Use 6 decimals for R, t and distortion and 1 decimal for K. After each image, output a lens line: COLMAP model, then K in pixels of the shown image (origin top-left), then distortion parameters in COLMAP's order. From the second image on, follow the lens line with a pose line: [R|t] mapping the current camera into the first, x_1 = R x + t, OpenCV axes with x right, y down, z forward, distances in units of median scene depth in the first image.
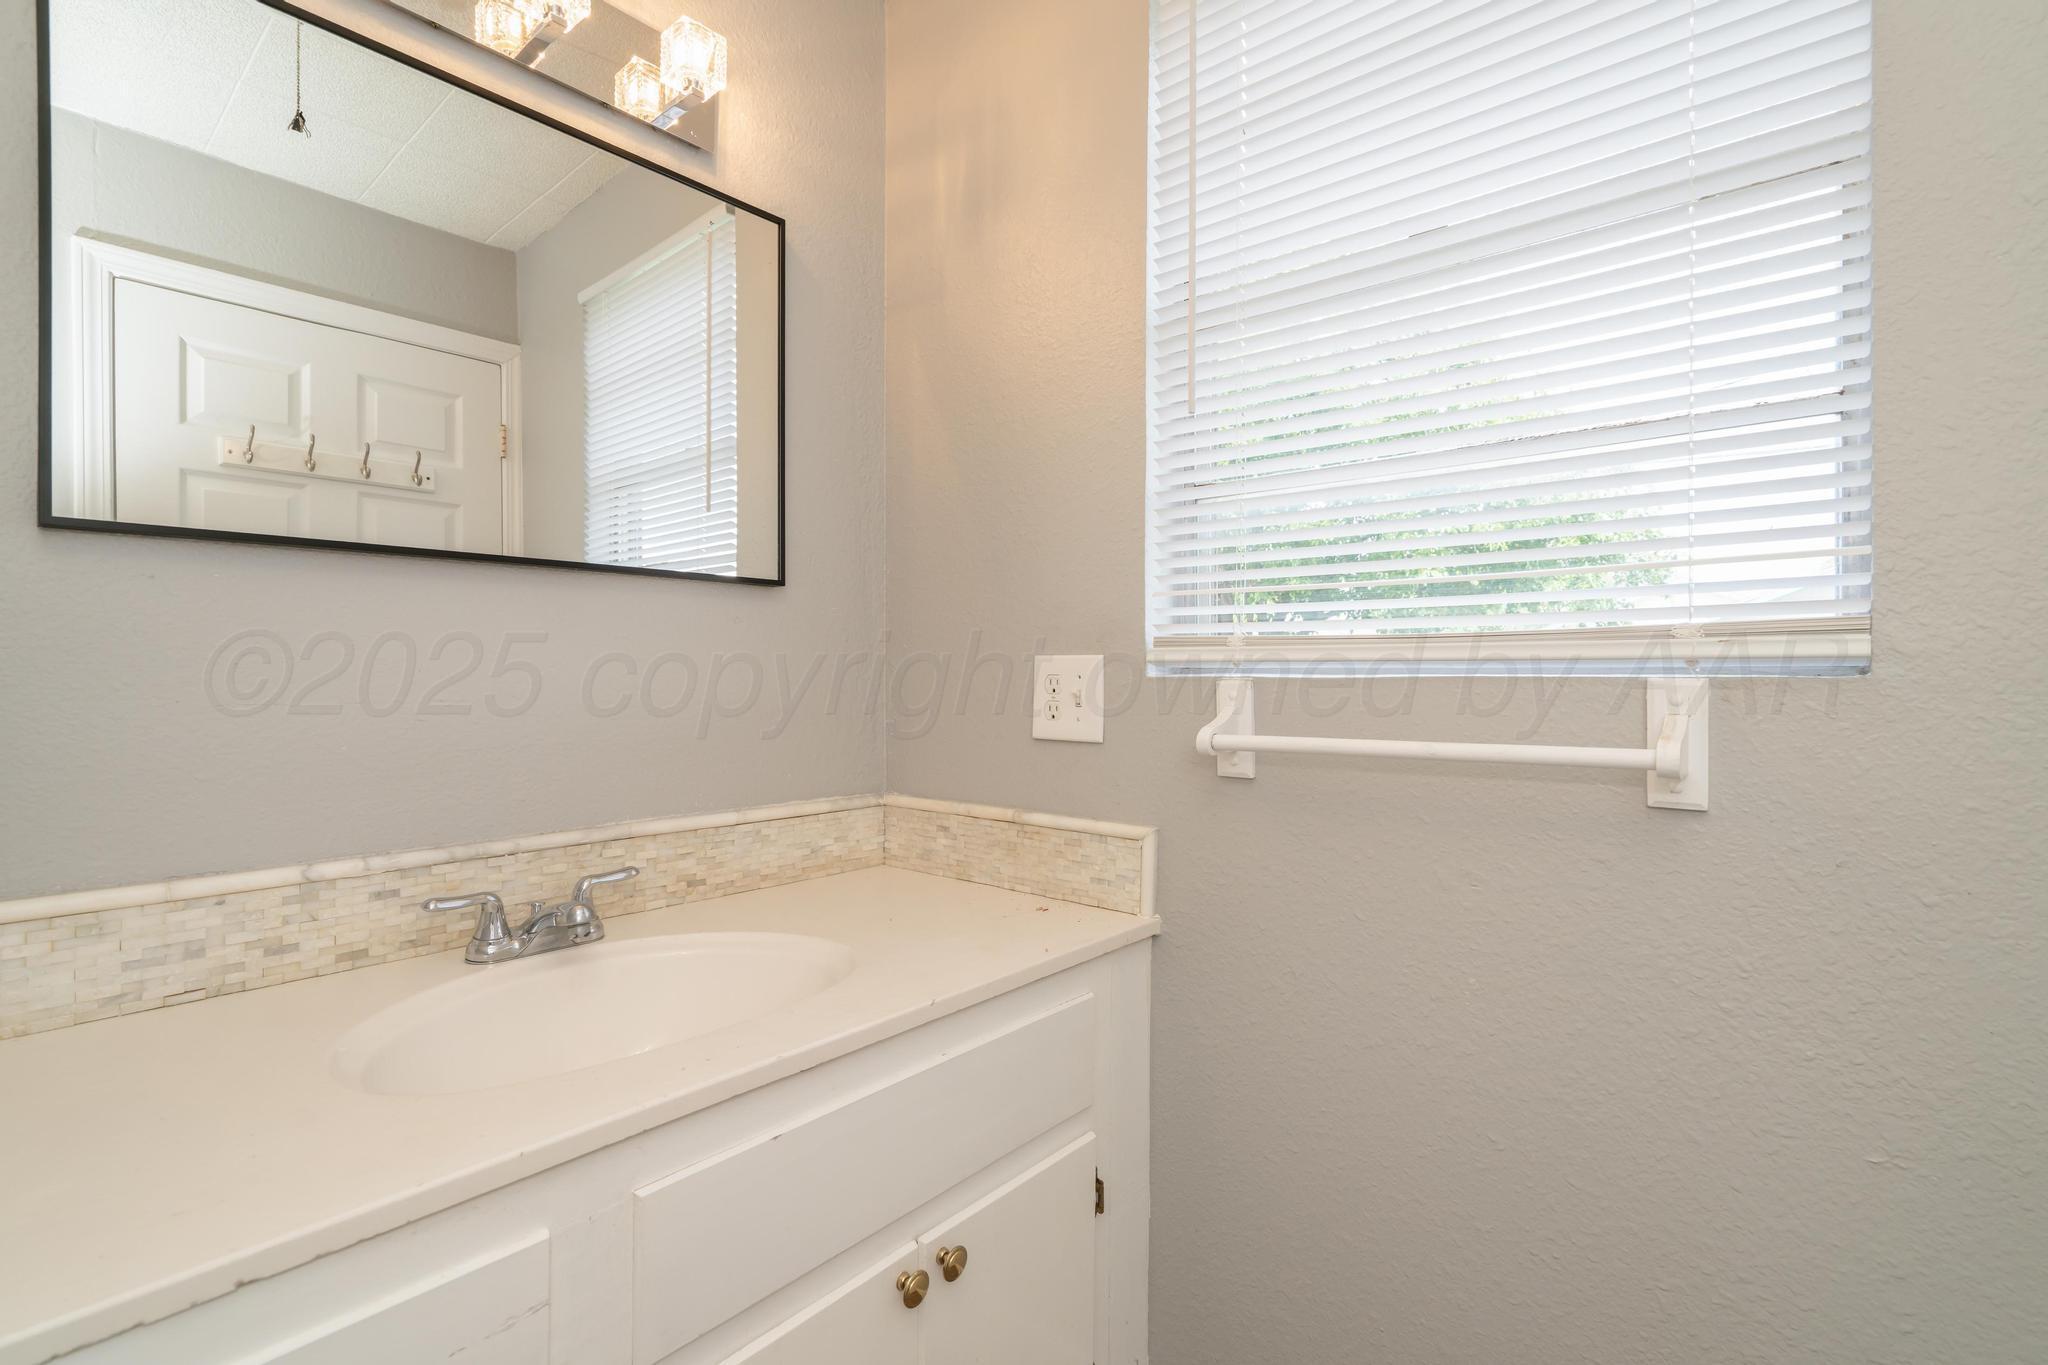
lens RADIAL K [[928.7, 0, 1019.0], [0, 928.7, 670.4], [0, 0, 1]] dist [-0.005172, 0.000550]
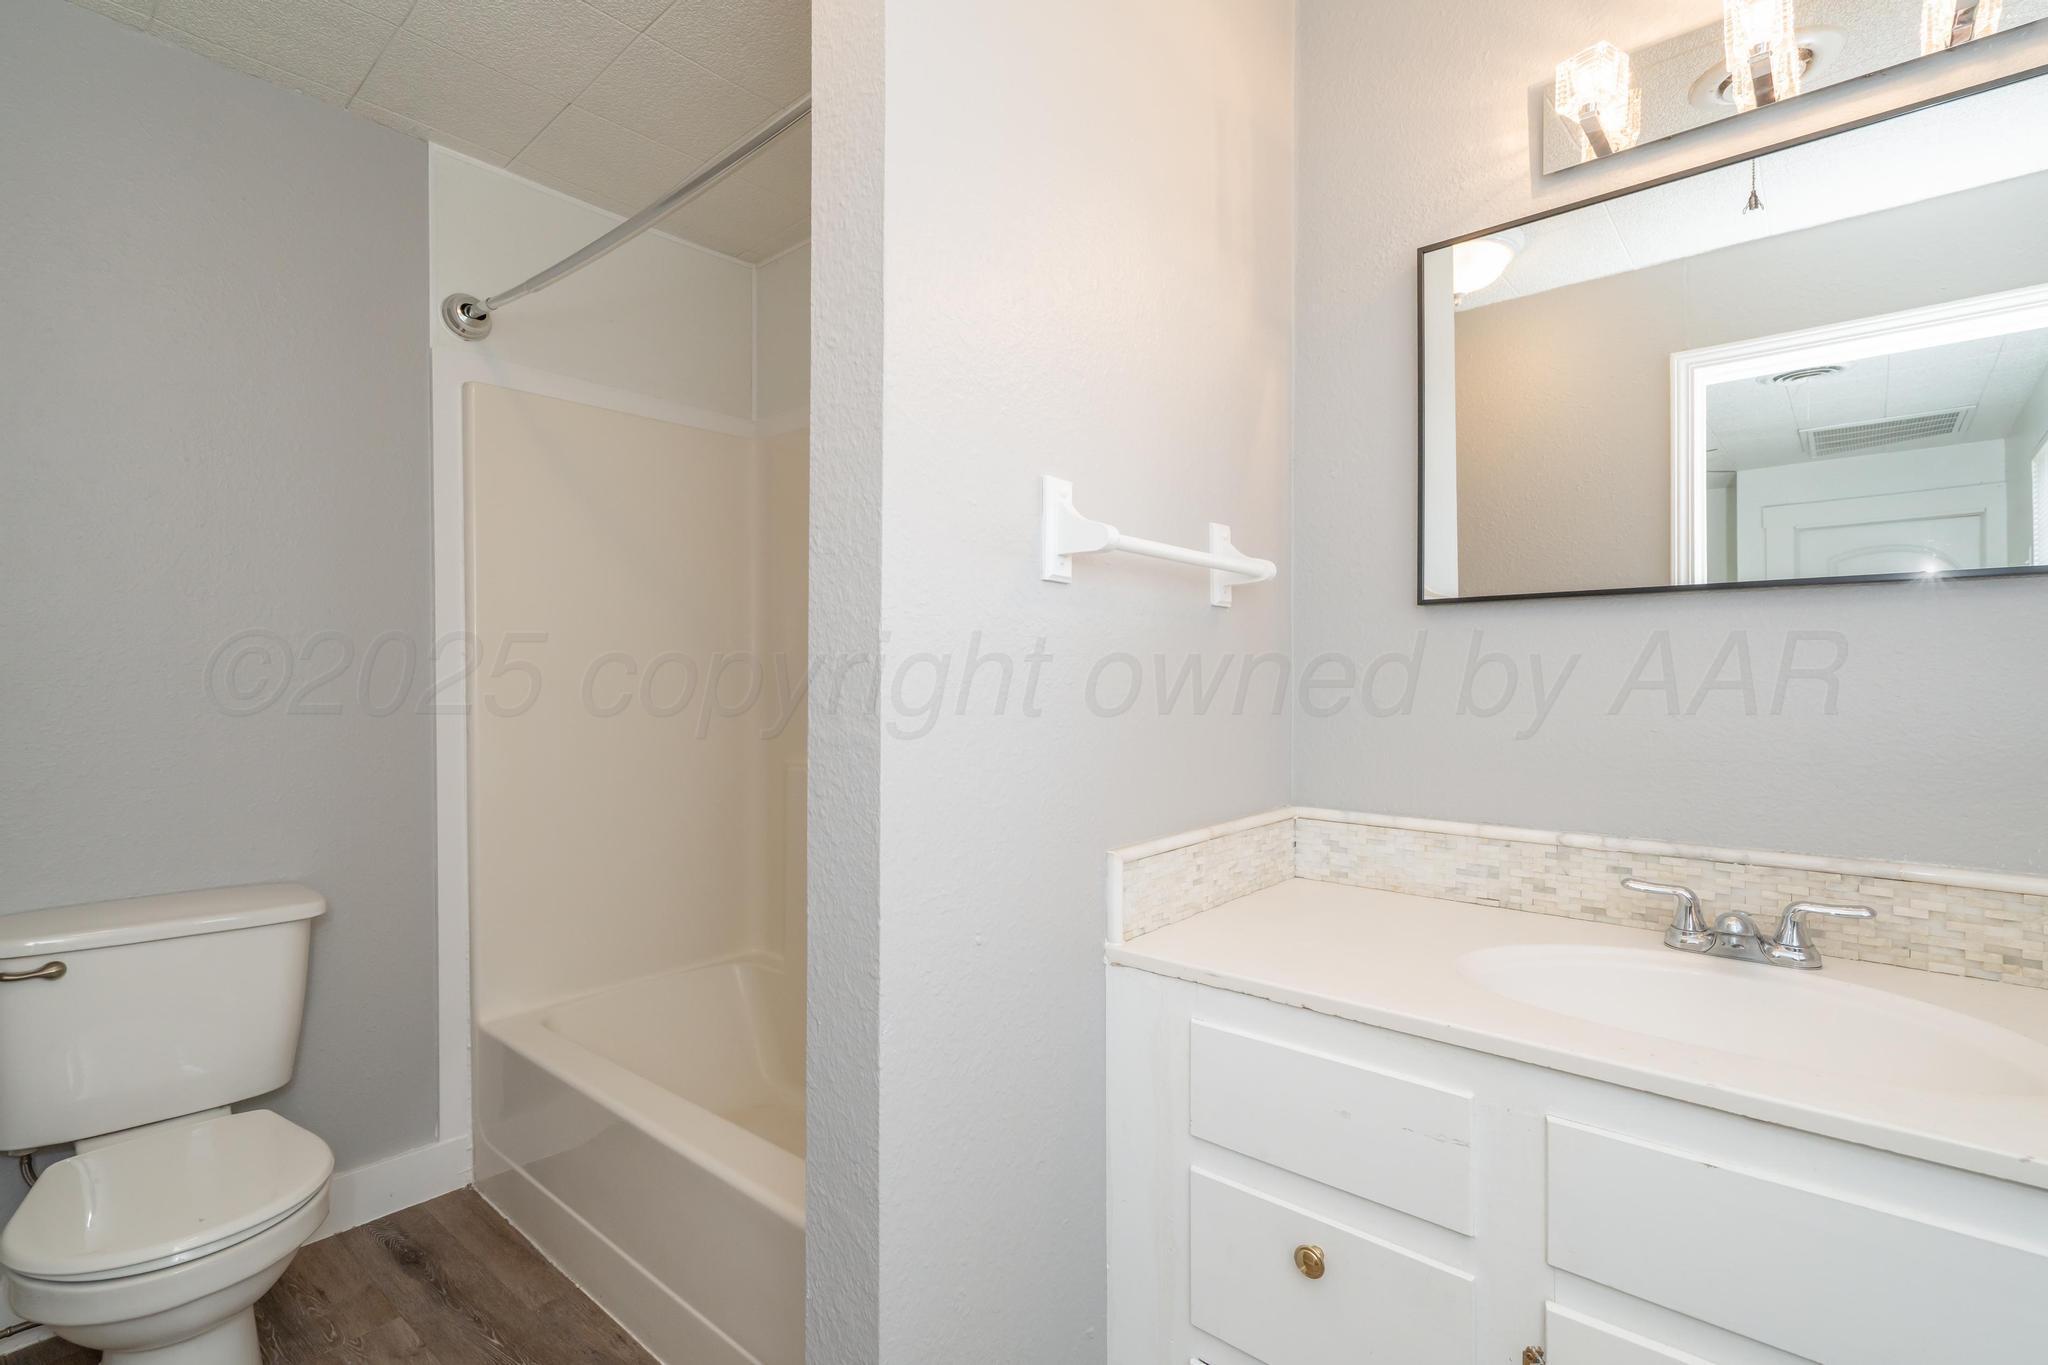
lens RADIAL K [[928.7, 0, 1019.0], [0, 928.7, 670.4], [0, 0, 1]] dist [-0.005172, 0.000550]
pose [[-0.021951, -0.018748, -0.999583, 0.599516], [-0.000081, 0.999824, -0.018751, -0.001008], [0.999759, -0.000331, -0.021948, 0.235402]]
